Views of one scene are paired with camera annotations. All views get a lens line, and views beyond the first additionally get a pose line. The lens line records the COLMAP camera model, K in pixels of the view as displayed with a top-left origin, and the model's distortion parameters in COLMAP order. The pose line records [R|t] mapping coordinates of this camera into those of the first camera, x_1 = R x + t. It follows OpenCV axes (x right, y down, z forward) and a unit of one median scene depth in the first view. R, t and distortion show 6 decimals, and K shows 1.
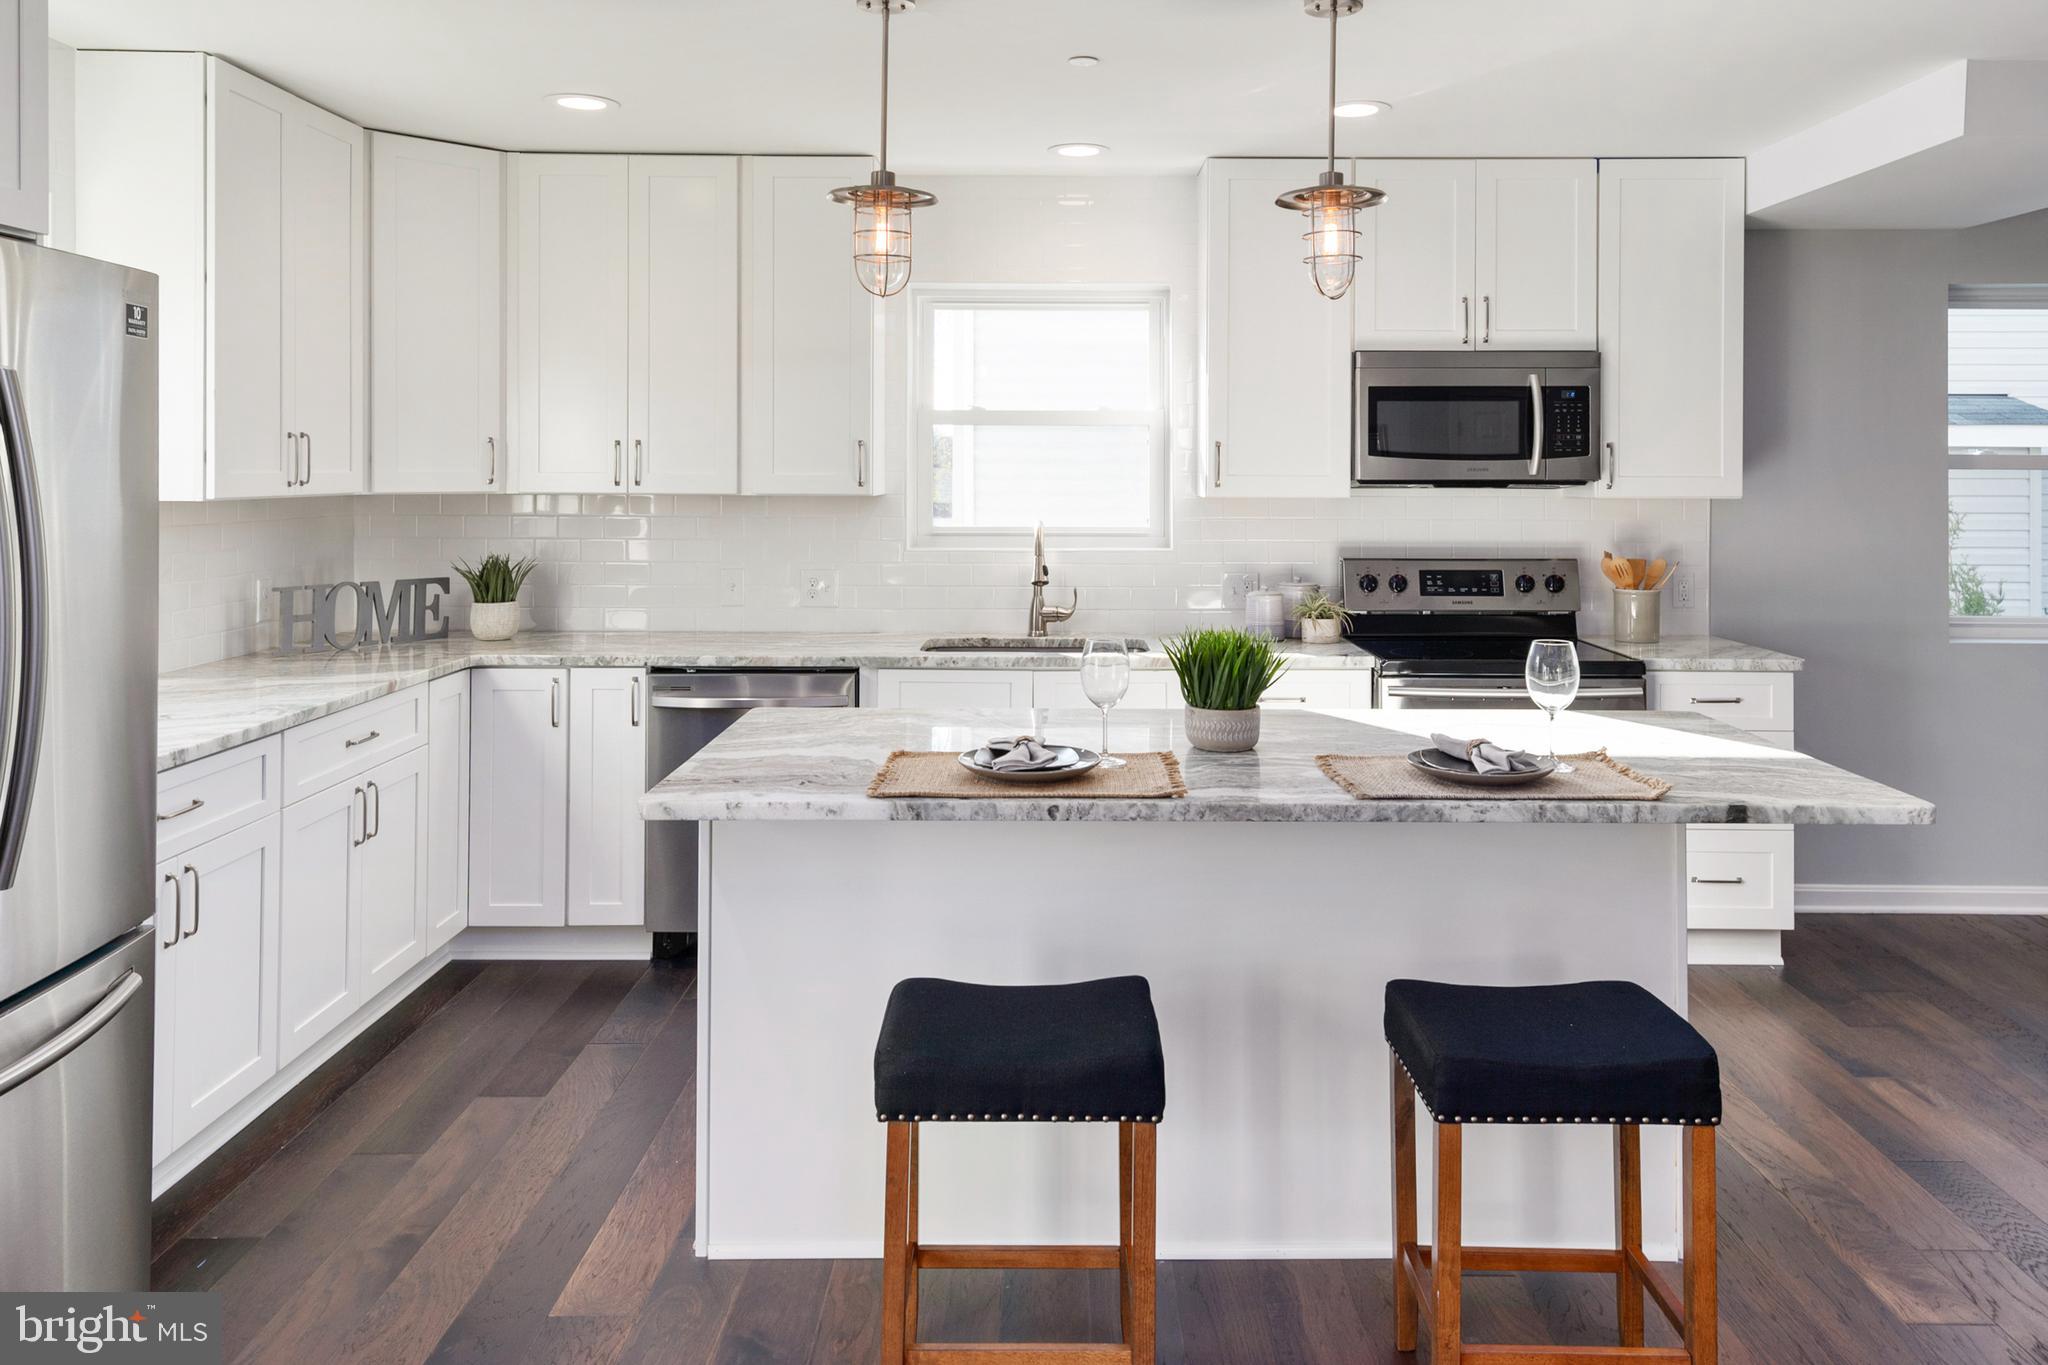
lens RADIAL K [[1375.8, 0, 1024.0], [0, 1375.8, 682.5], [0, 0, 1]] dist [0.062180, 0.001423]
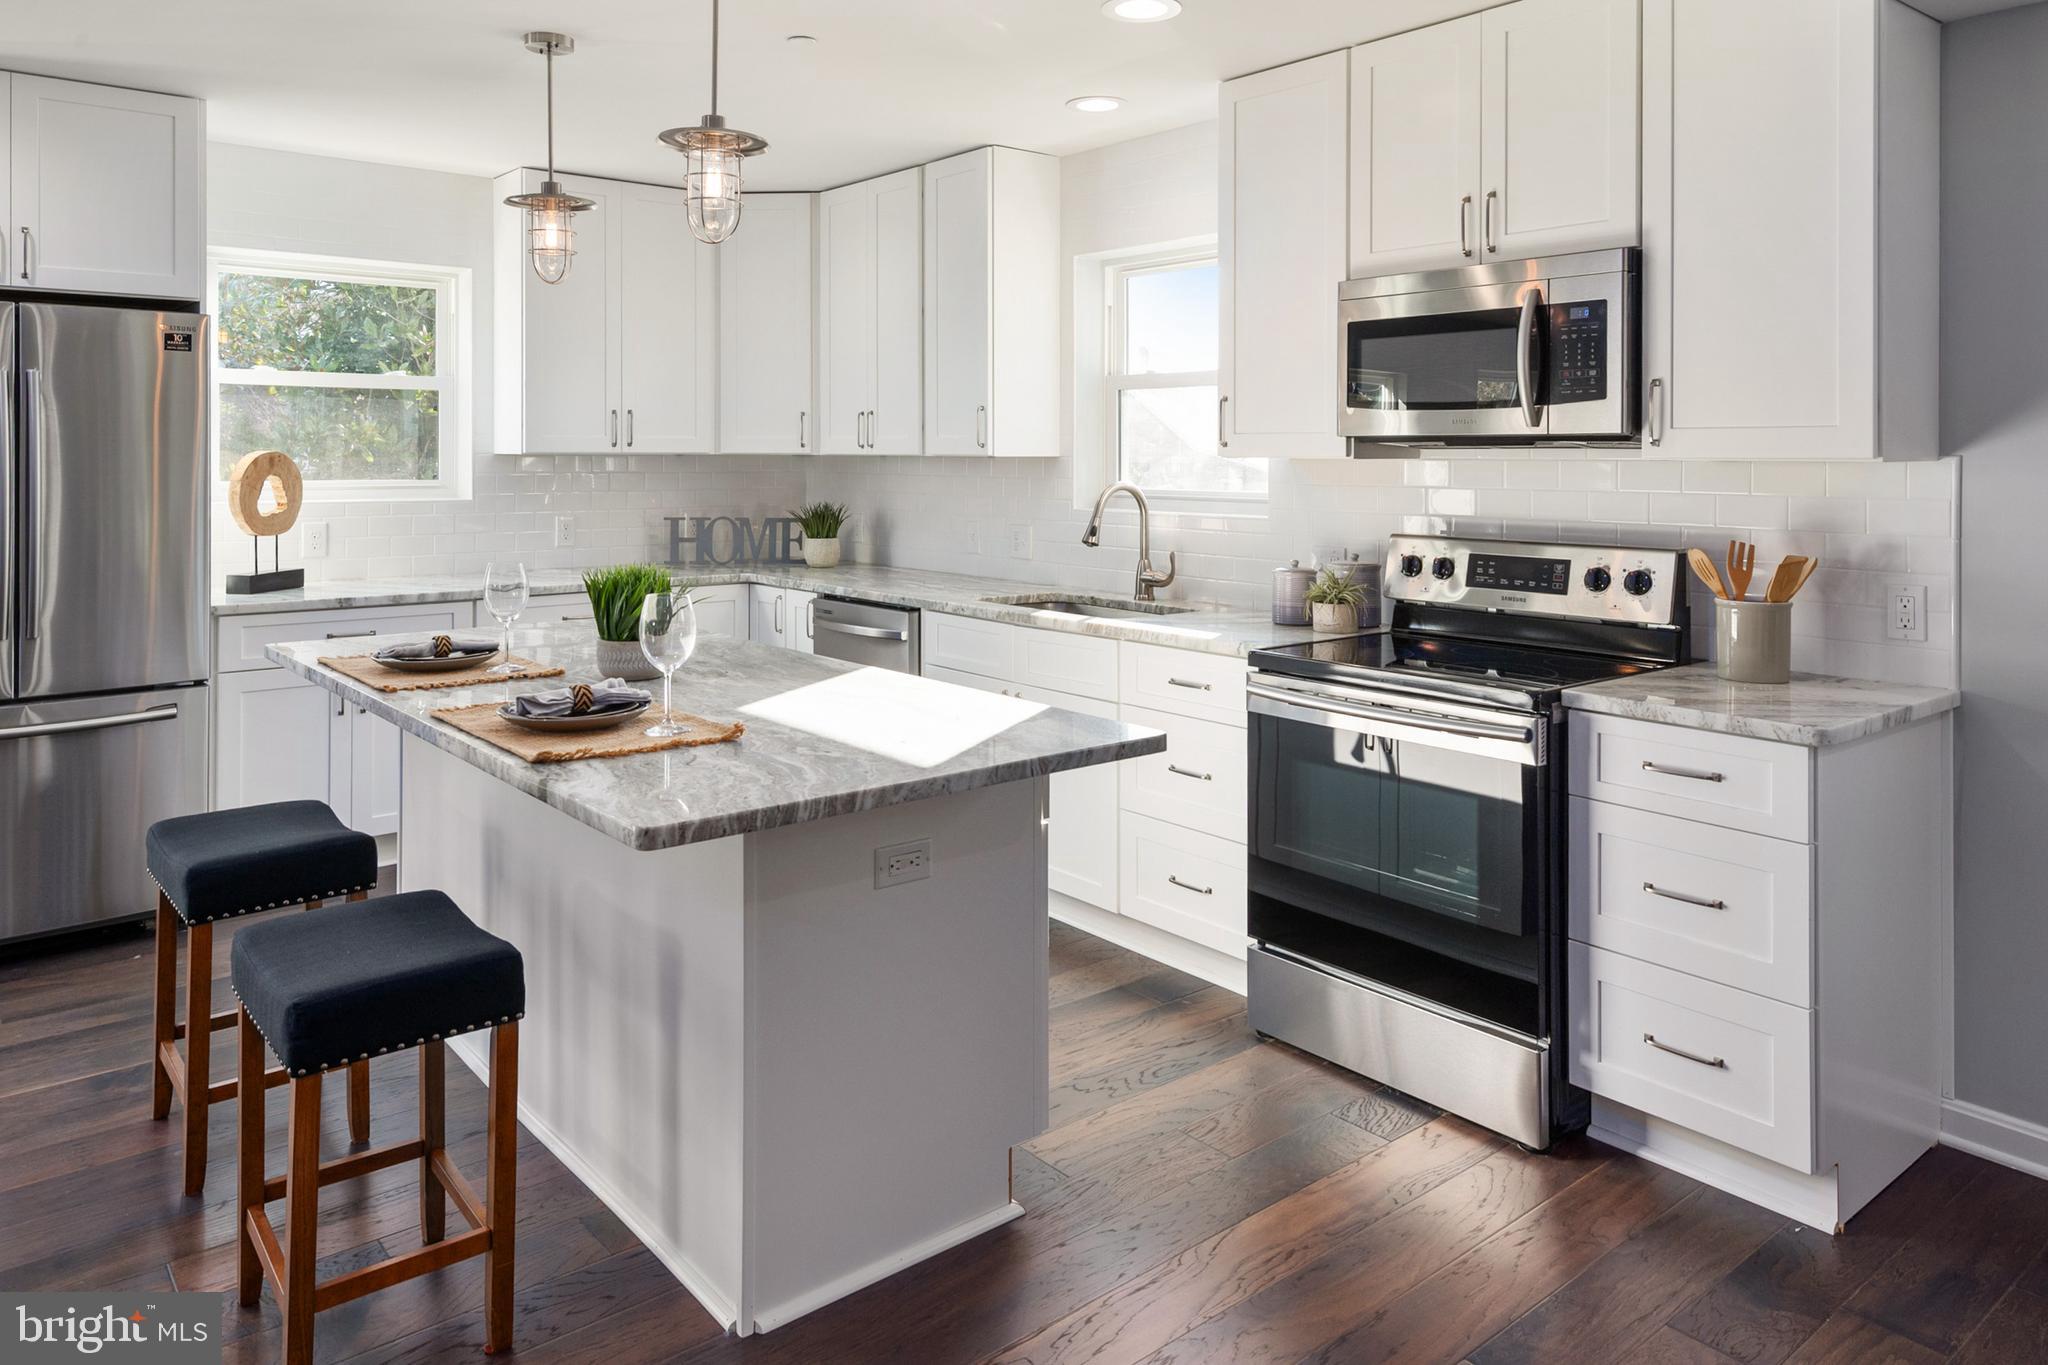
lens RADIAL K [[1347.1, 0, 1024.0], [0, 1347.1, 682.5], [0, 0, 1]] dist [0.045722, -0.000783]
pose [[0.644823, 0.127640, -0.753599, 0.715897], [-0.118408, 0.990736, 0.066488, -0.030563], [0.755105, 0.046359, 0.653963, 0.320097]]
